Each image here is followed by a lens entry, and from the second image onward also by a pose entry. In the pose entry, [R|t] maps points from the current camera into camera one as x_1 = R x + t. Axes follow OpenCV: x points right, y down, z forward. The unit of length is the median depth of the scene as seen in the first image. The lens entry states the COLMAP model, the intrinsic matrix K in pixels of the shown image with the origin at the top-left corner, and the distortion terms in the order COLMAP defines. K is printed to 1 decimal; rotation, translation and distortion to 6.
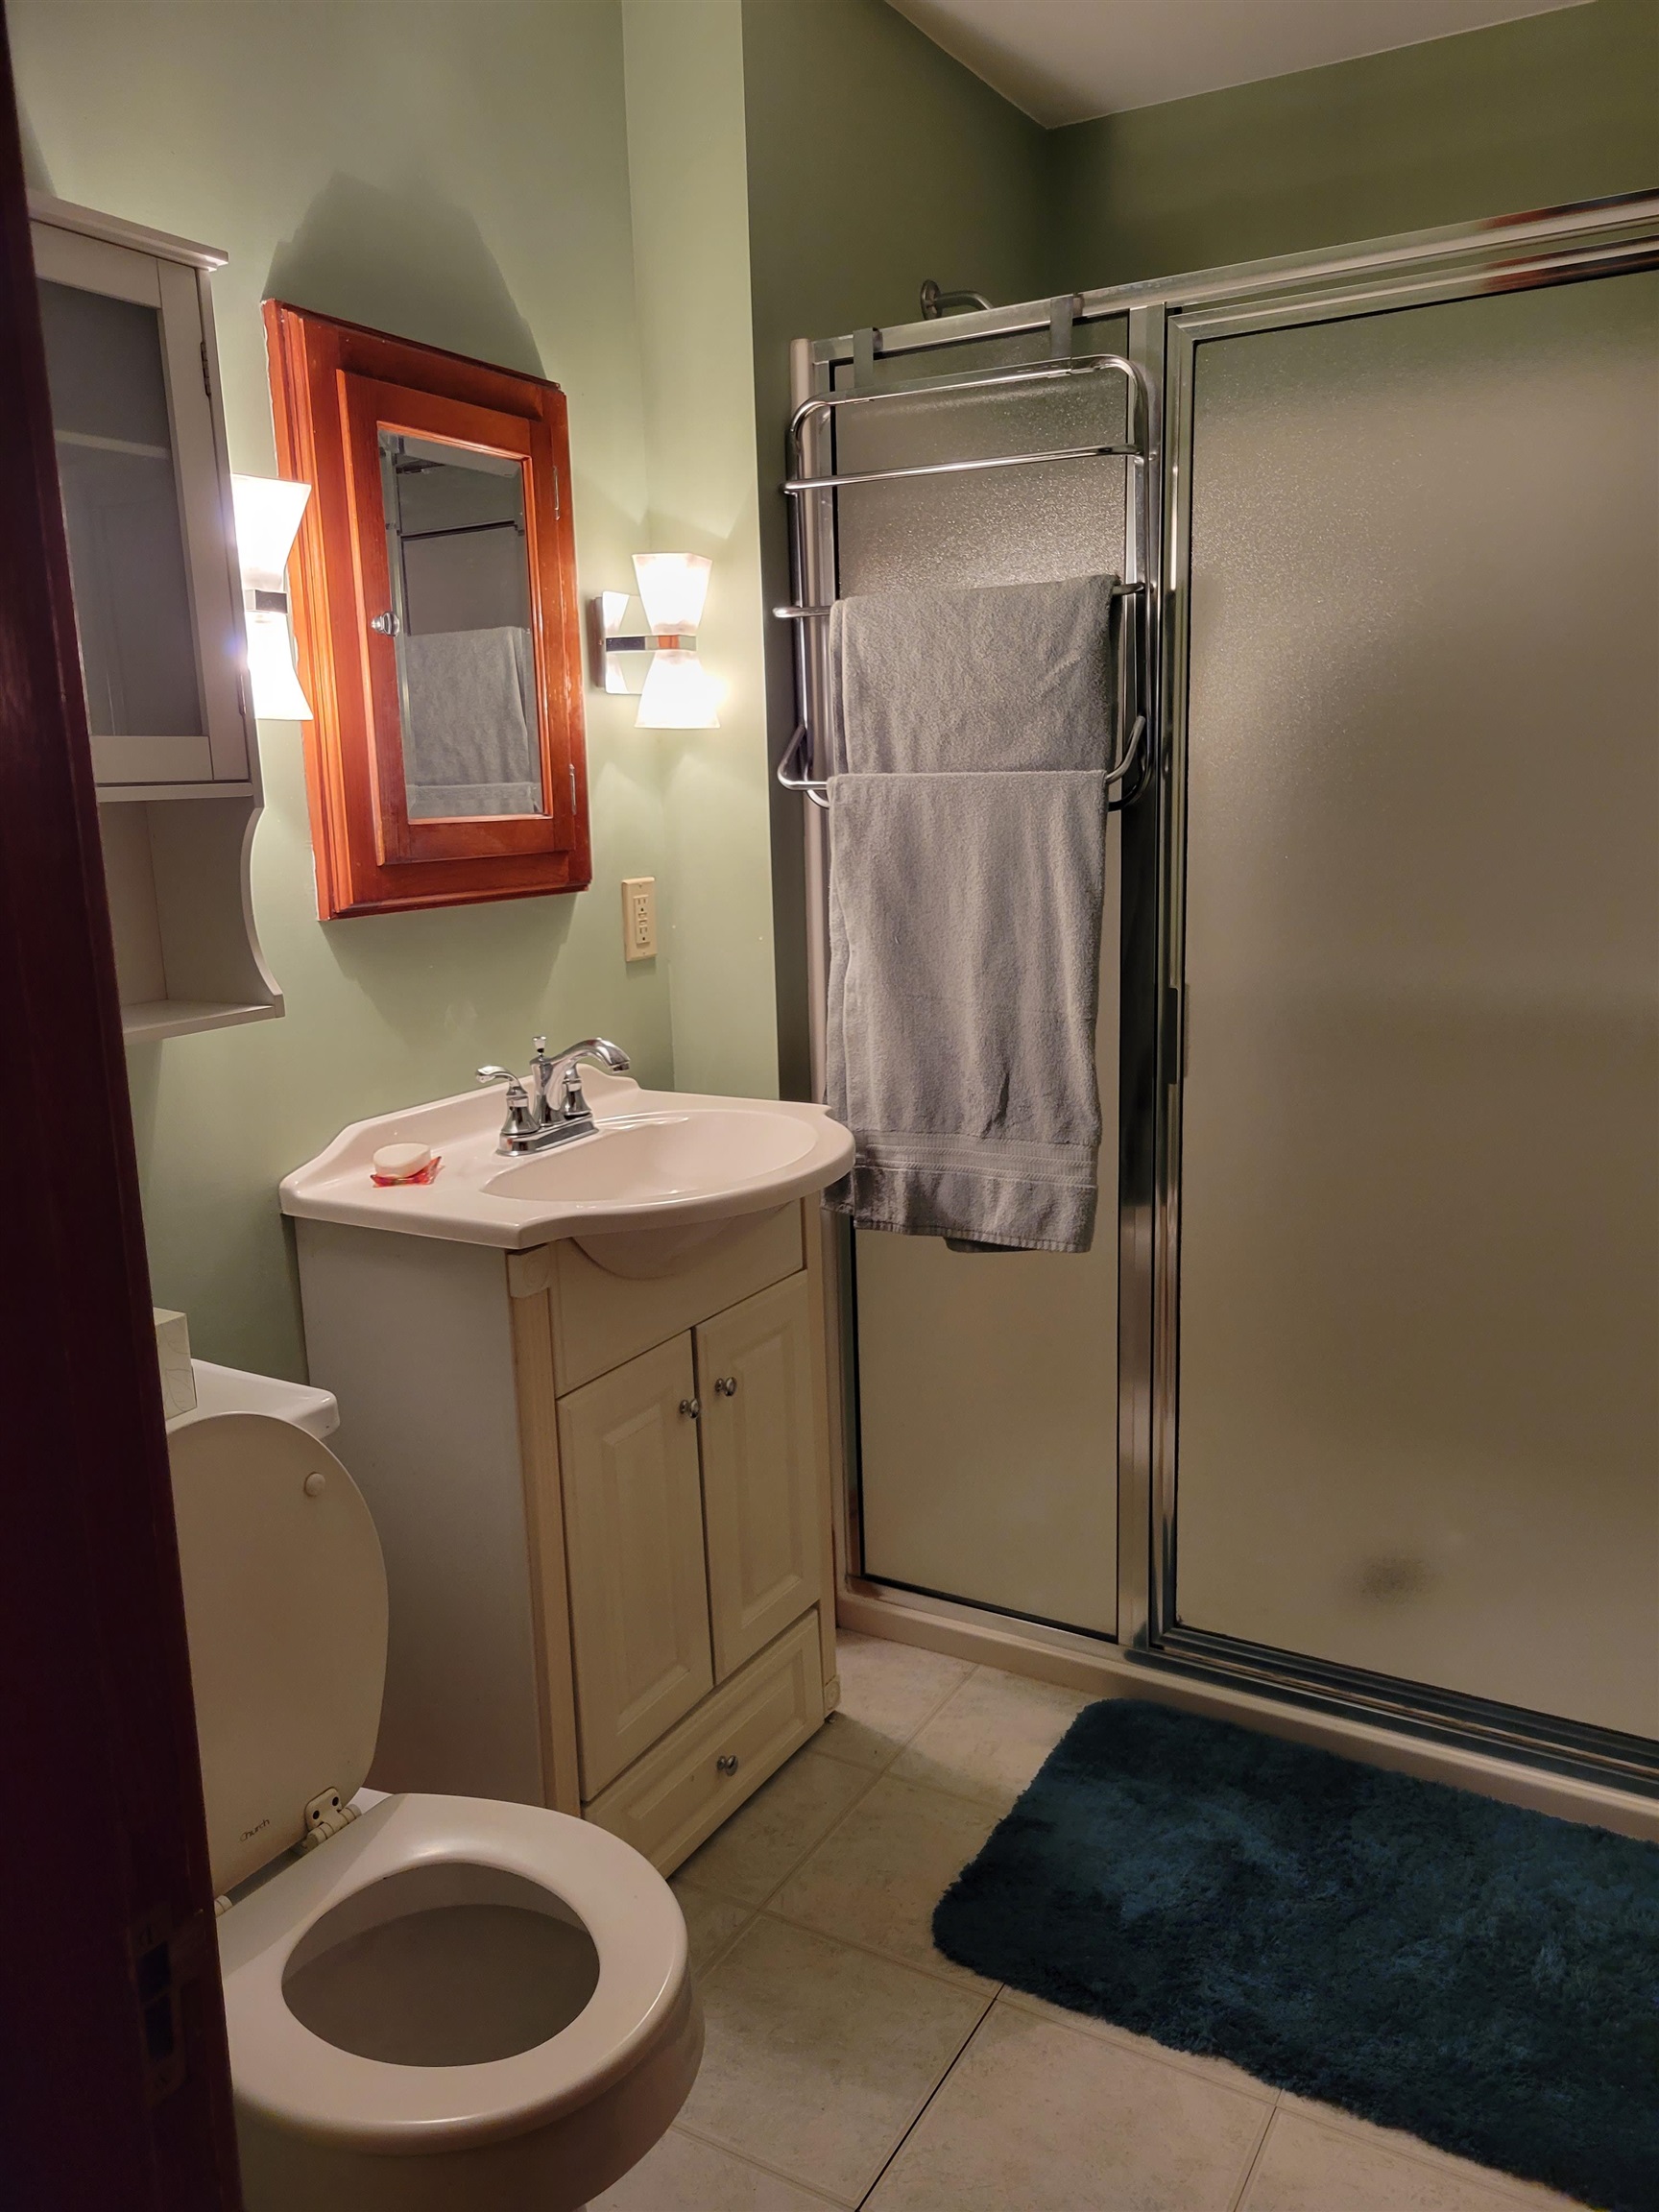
lens RADIAL K [[1697.0, 0, 825.1], [0, 1697.0, 1111.4], [0, 0, 1]] dist [0.046042, -0.013594]
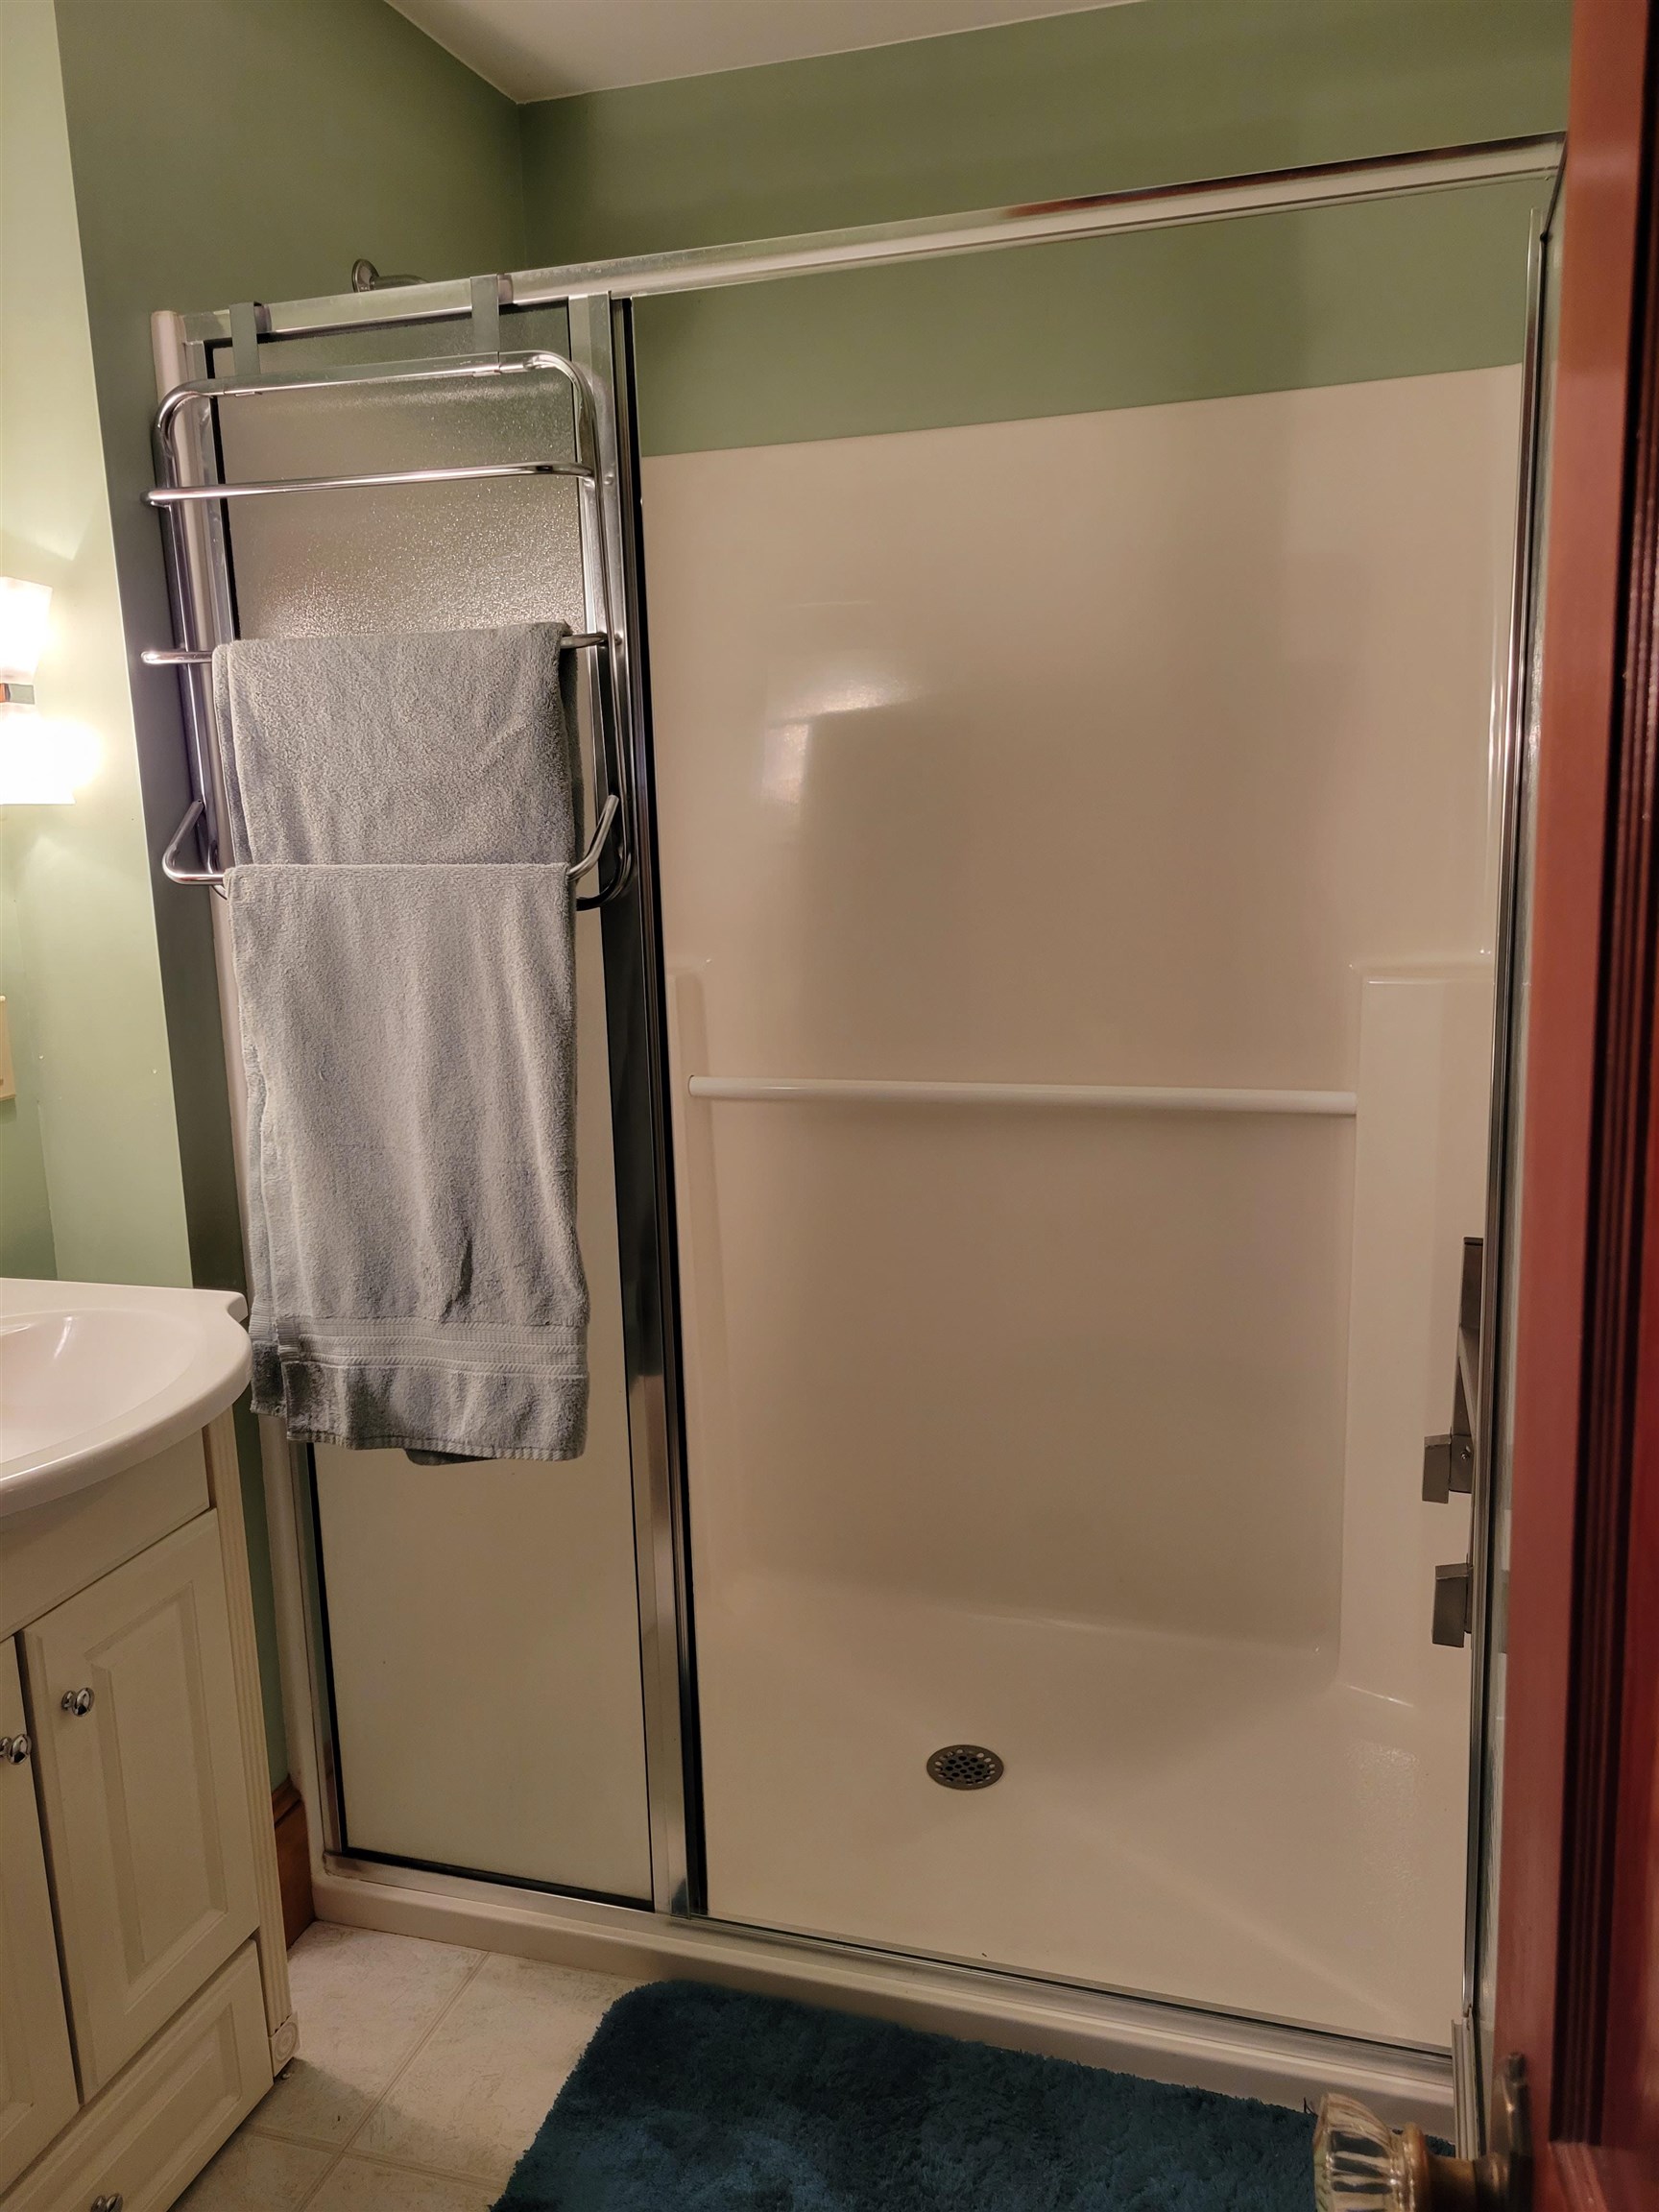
lens RADIAL K [[1697.0, 0, 835.8], [0, 1697.0, 1103.5], [0, 0, 1]] dist [0.046042, -0.013594]
pose [[0.975606, -0.042429, 0.215390, 0.104777], [0.046806, 0.998788, -0.015257, -0.065293], [-0.214481, 0.024966, 0.976409, 0.181199]]
